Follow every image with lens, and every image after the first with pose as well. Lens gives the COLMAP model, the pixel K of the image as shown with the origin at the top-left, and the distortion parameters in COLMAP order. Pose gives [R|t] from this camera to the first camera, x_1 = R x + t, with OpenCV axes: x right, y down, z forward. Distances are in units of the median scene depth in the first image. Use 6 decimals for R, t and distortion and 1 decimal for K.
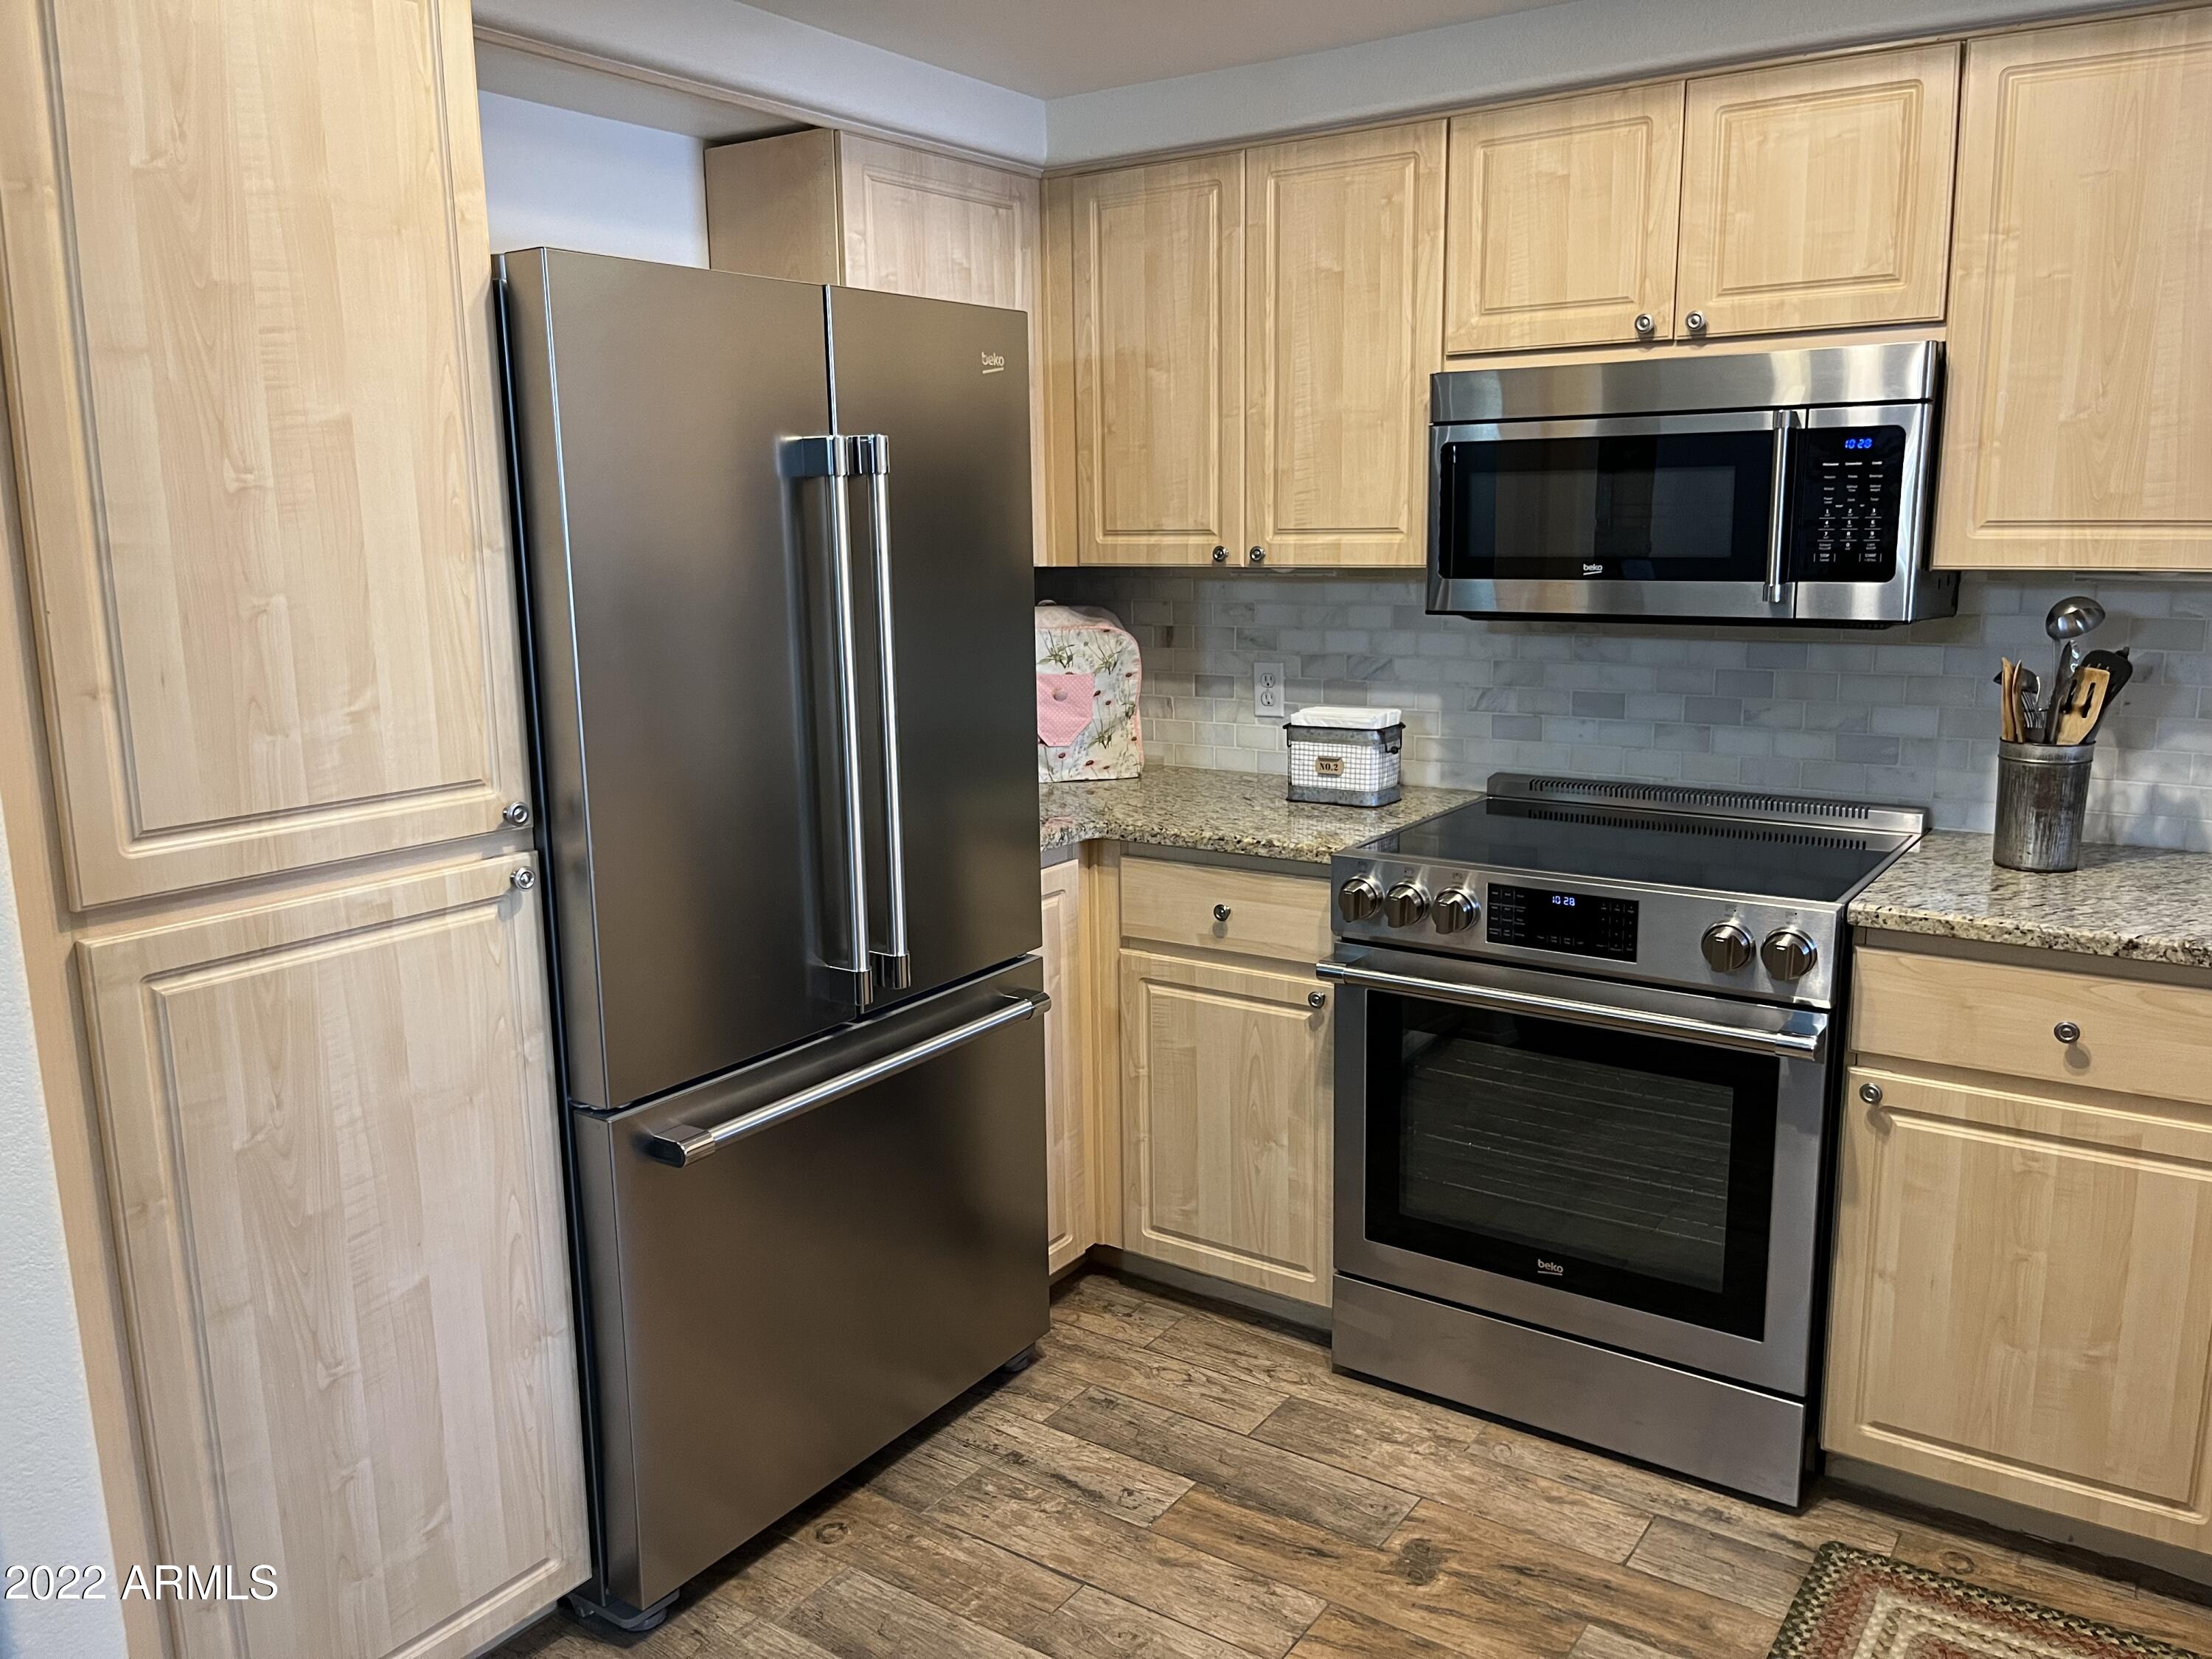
lens RADIAL K [[1683.5, 0, 1082.7], [0, 1683.5, 835.7], [0, 0, 1]] dist [0.059483, -0.097056]
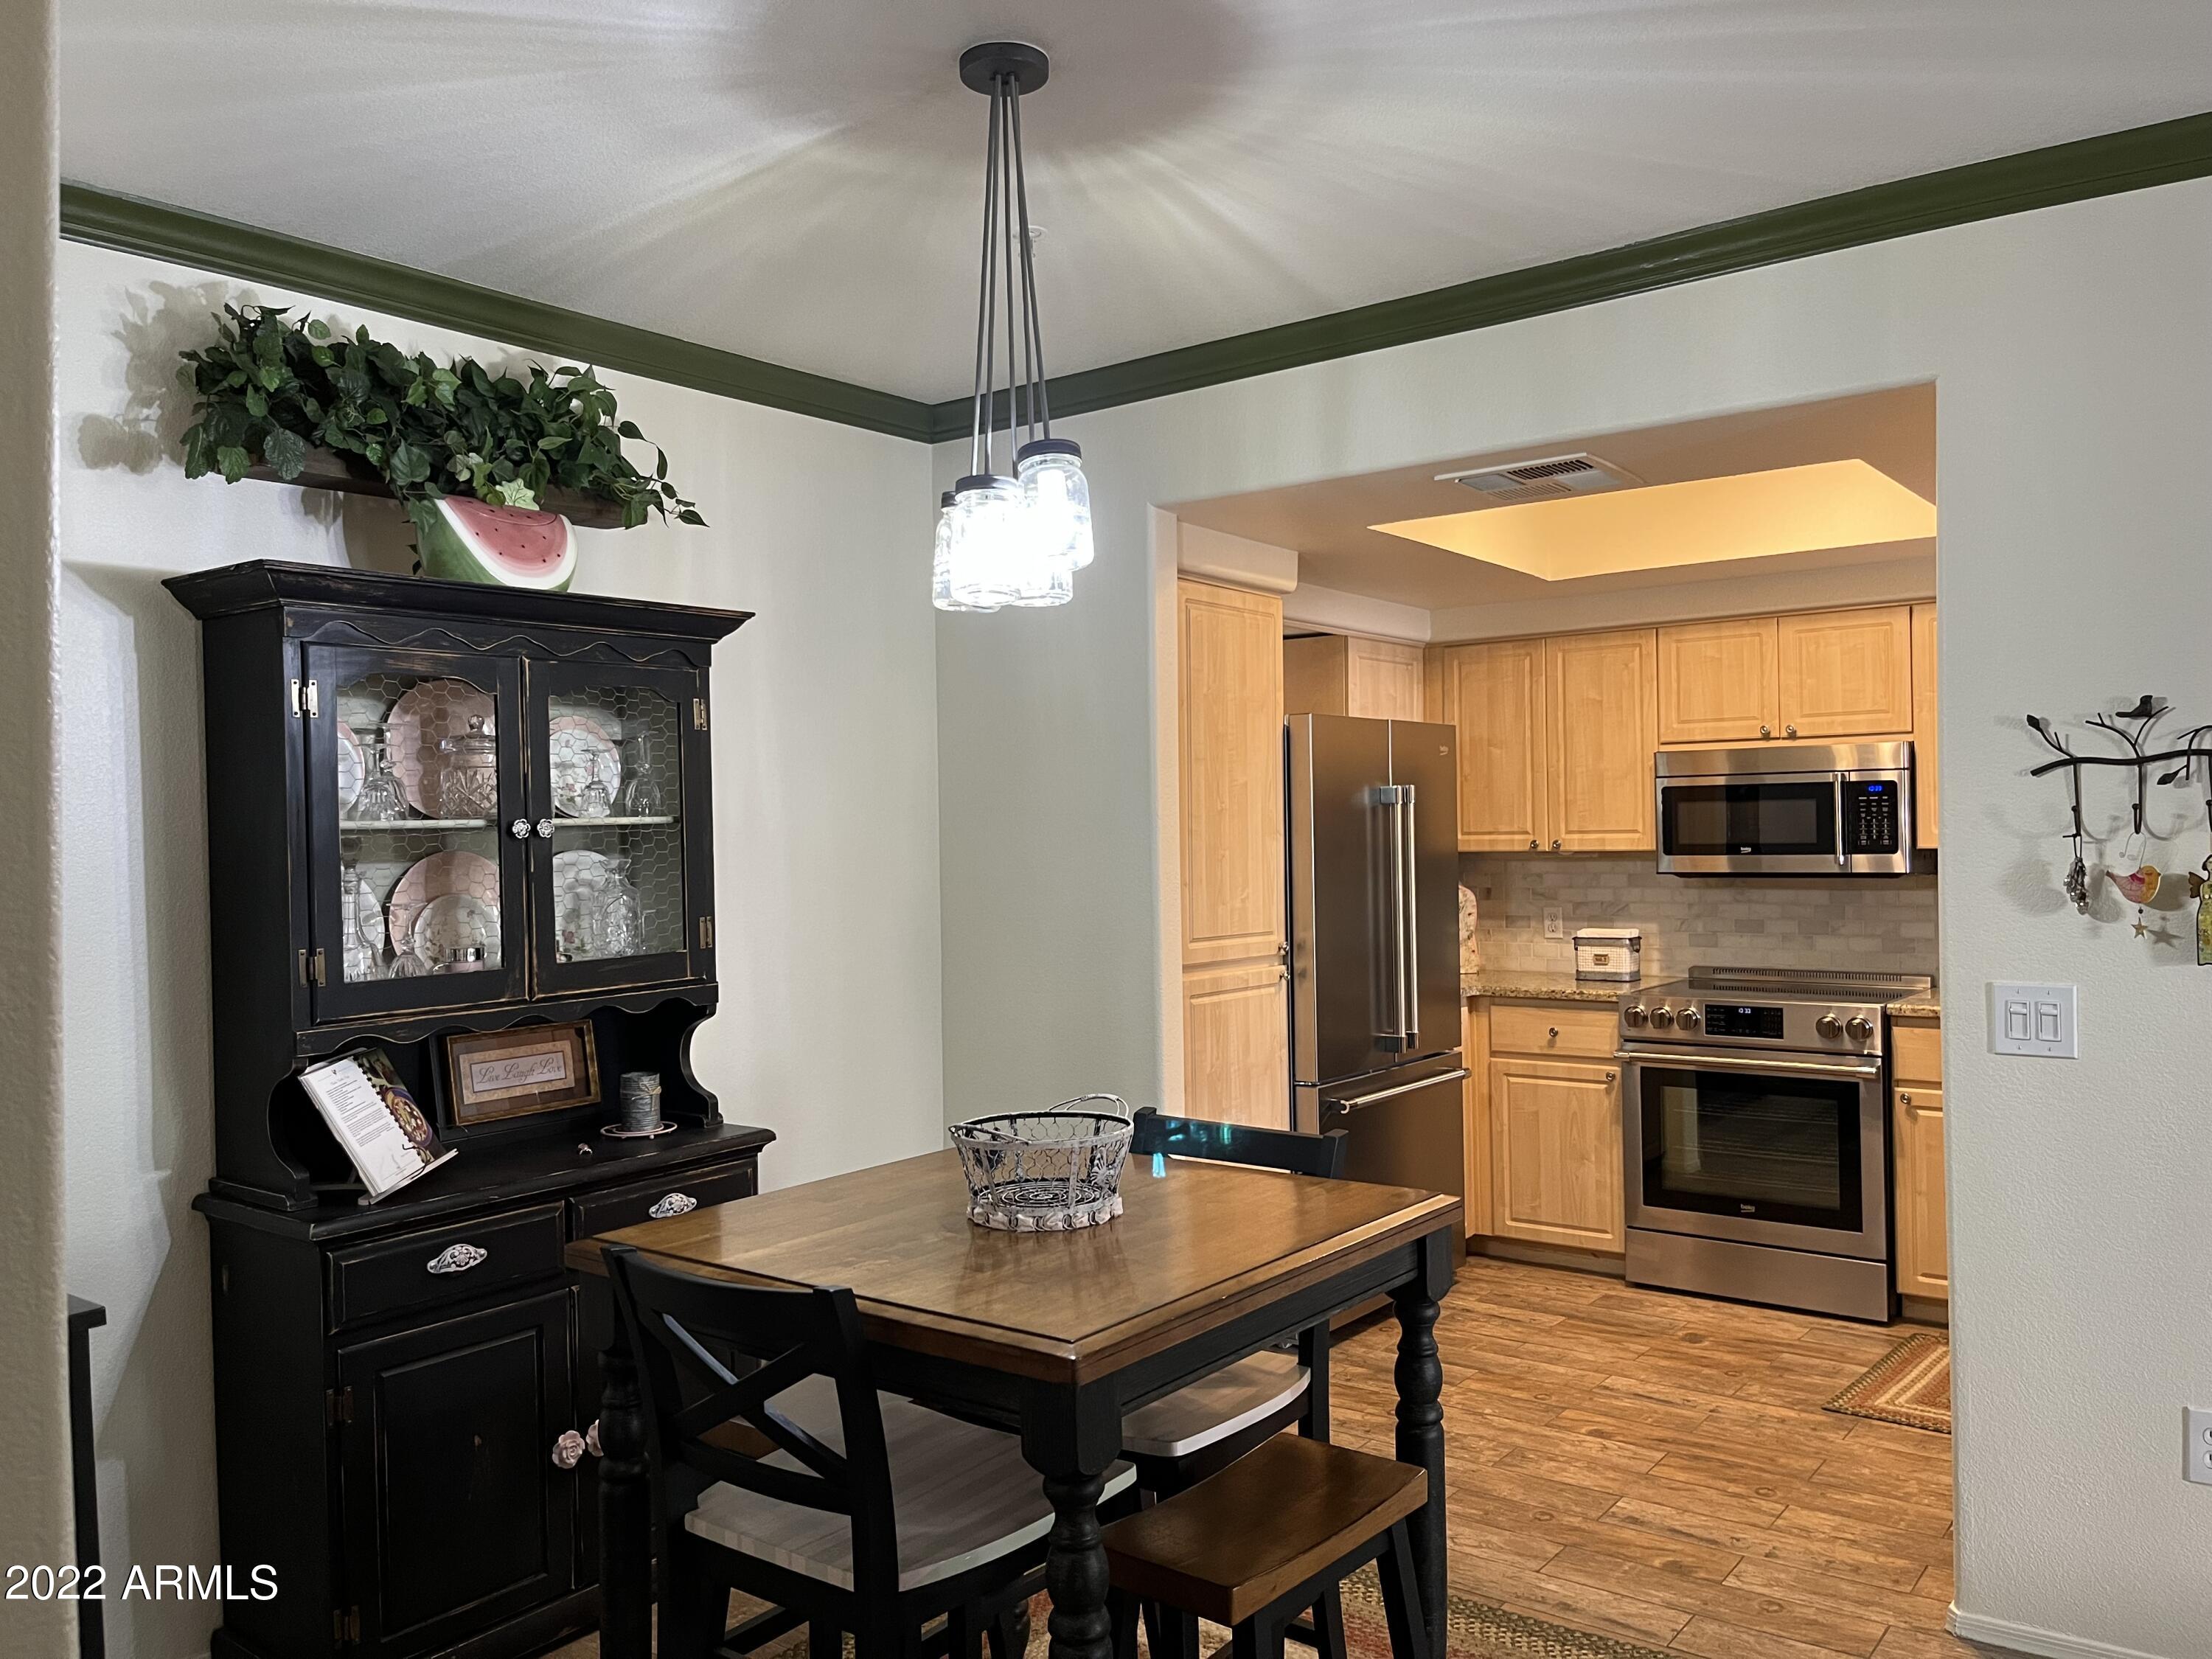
lens RADIAL K [[1683.5, 0, 1102.8], [0, 1683.5, 836.5], [0, 0, 1]] dist [0.059483, -0.097056]
pose [[0.999152, 0.000213, -0.041172, -0.372919], [-0.007994, 0.981960, -0.188918, 0.210262], [0.040389, 0.189086, 0.981129, -0.986860]]
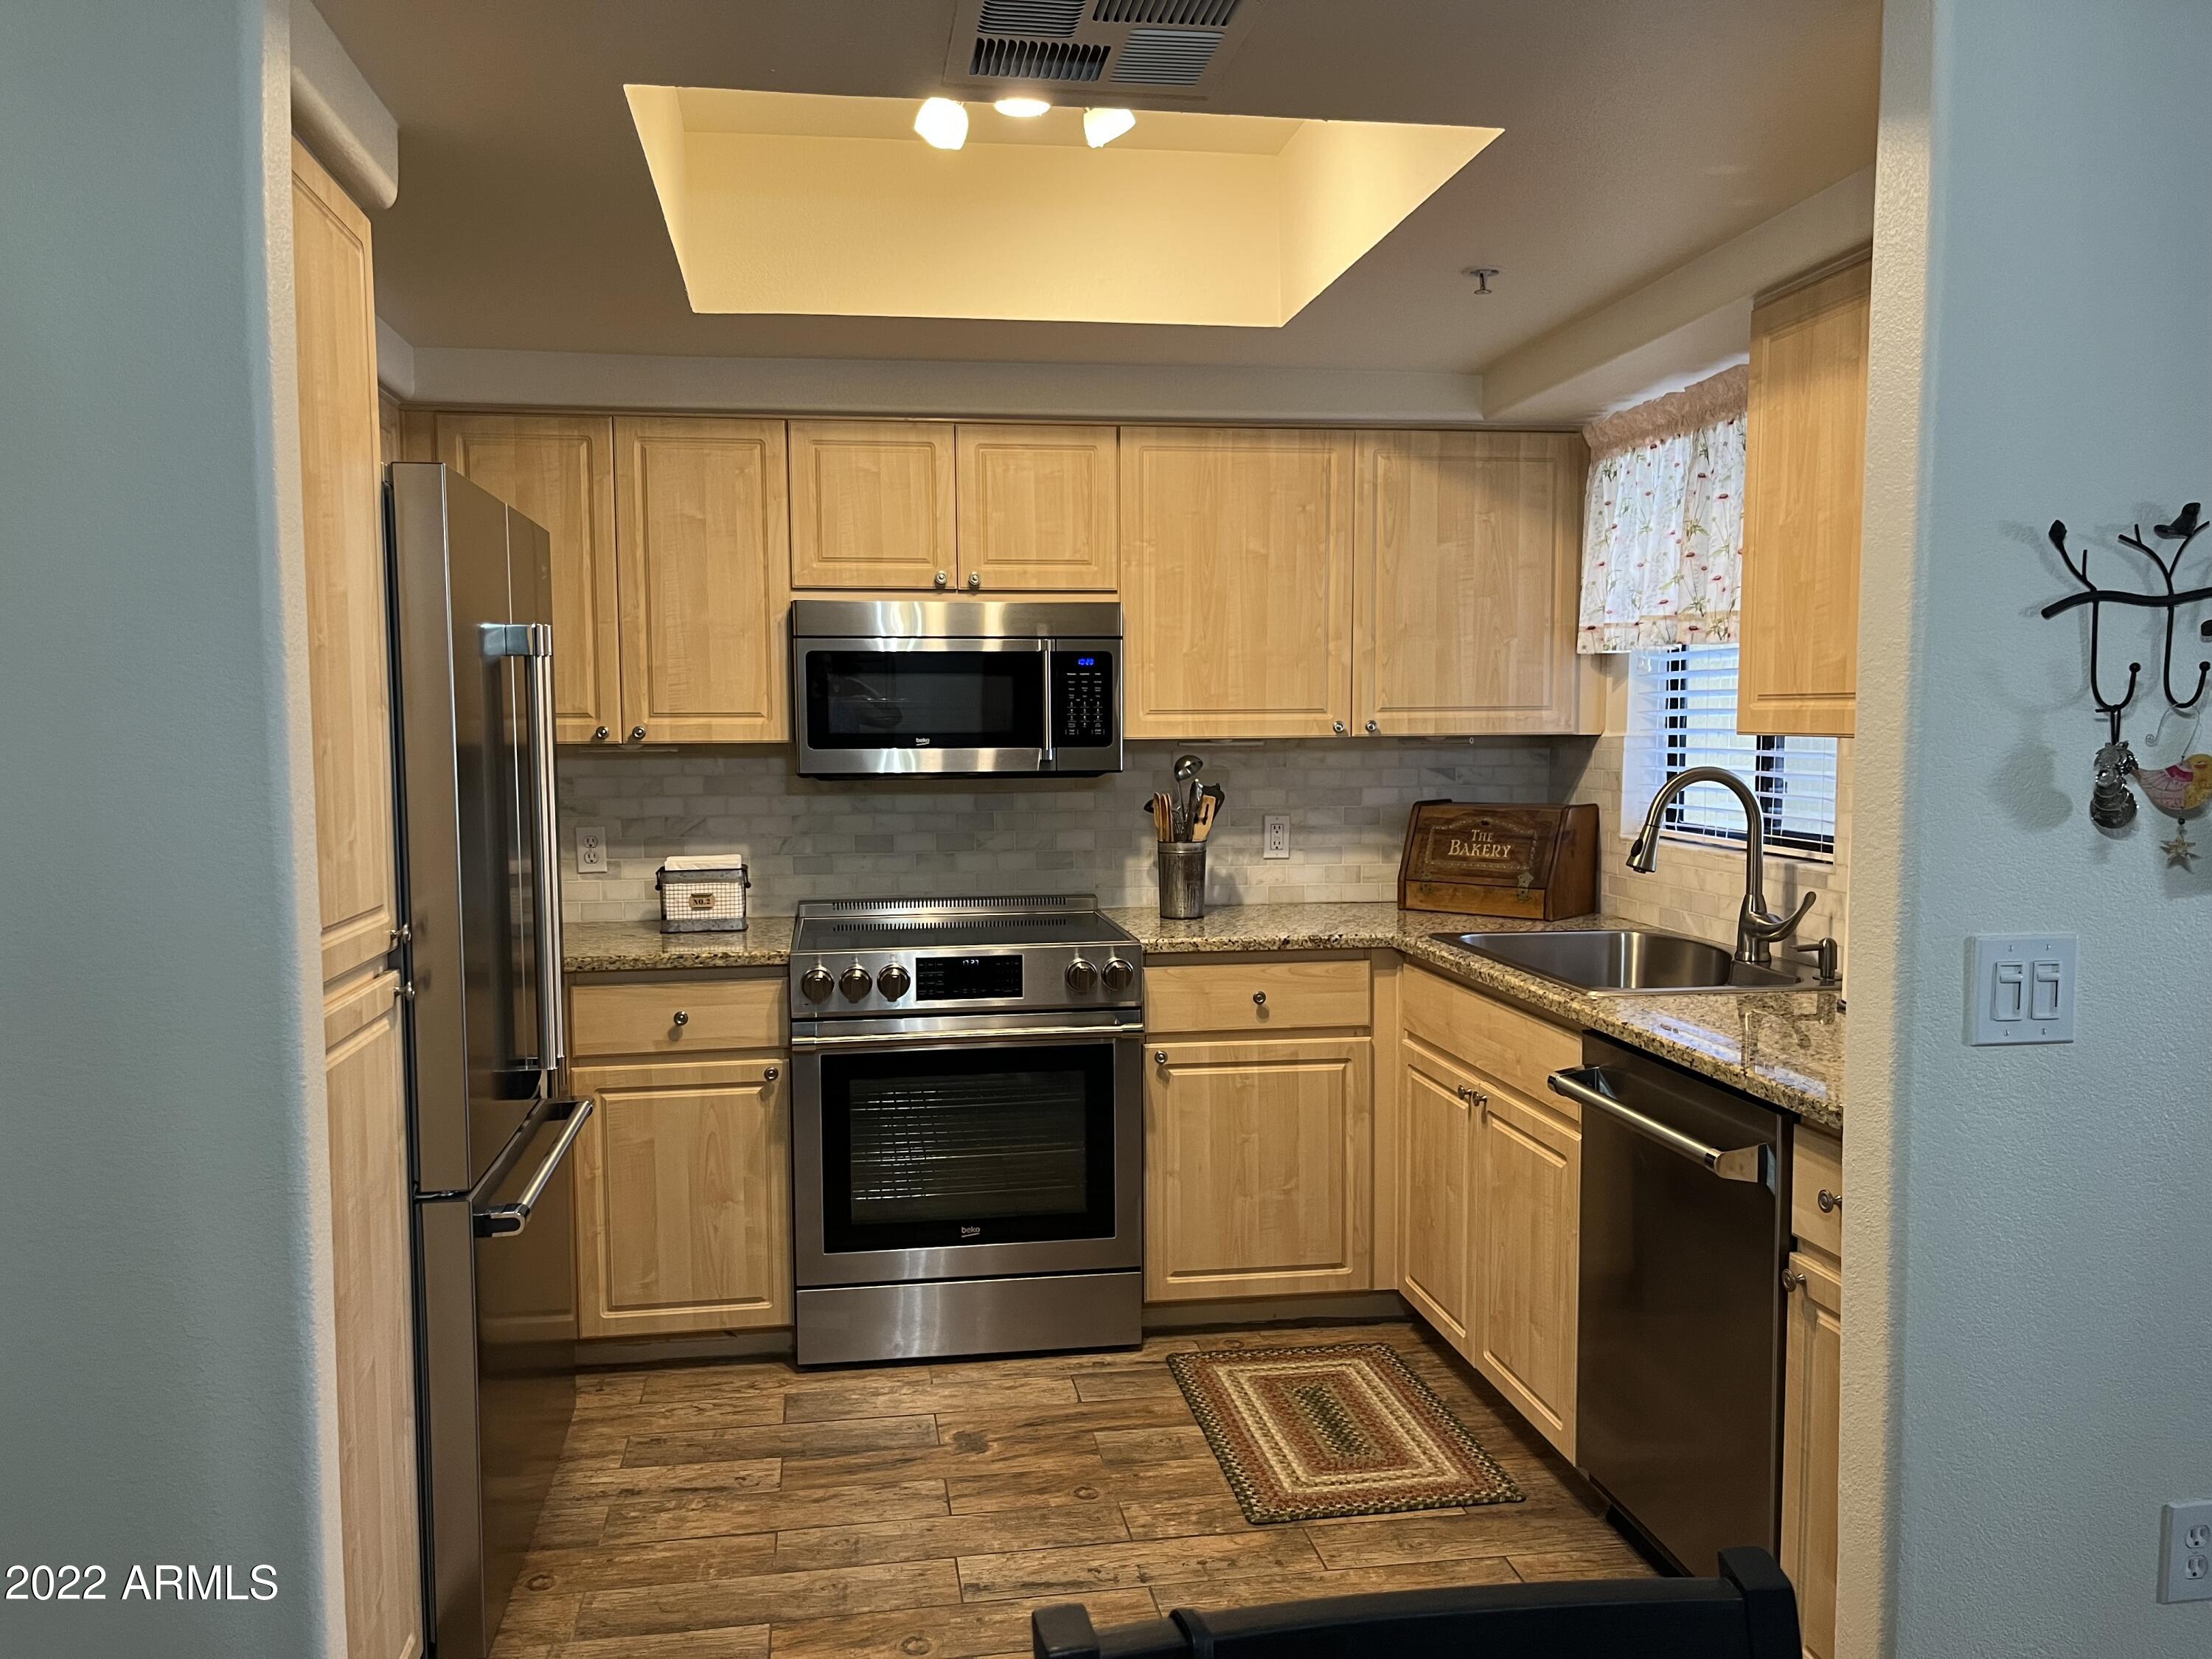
lens RADIAL K [[1683.5, 0, 1083.5], [0, 1683.5, 845.9], [0, 0, 1]] dist [0.059483, -0.097056]
pose [[0.721753, -0.041668, 0.690895, -0.606919], [0.127433, 0.989122, -0.073470, 0.054597], [-0.680318, 0.141070, 0.719212, -0.112535]]
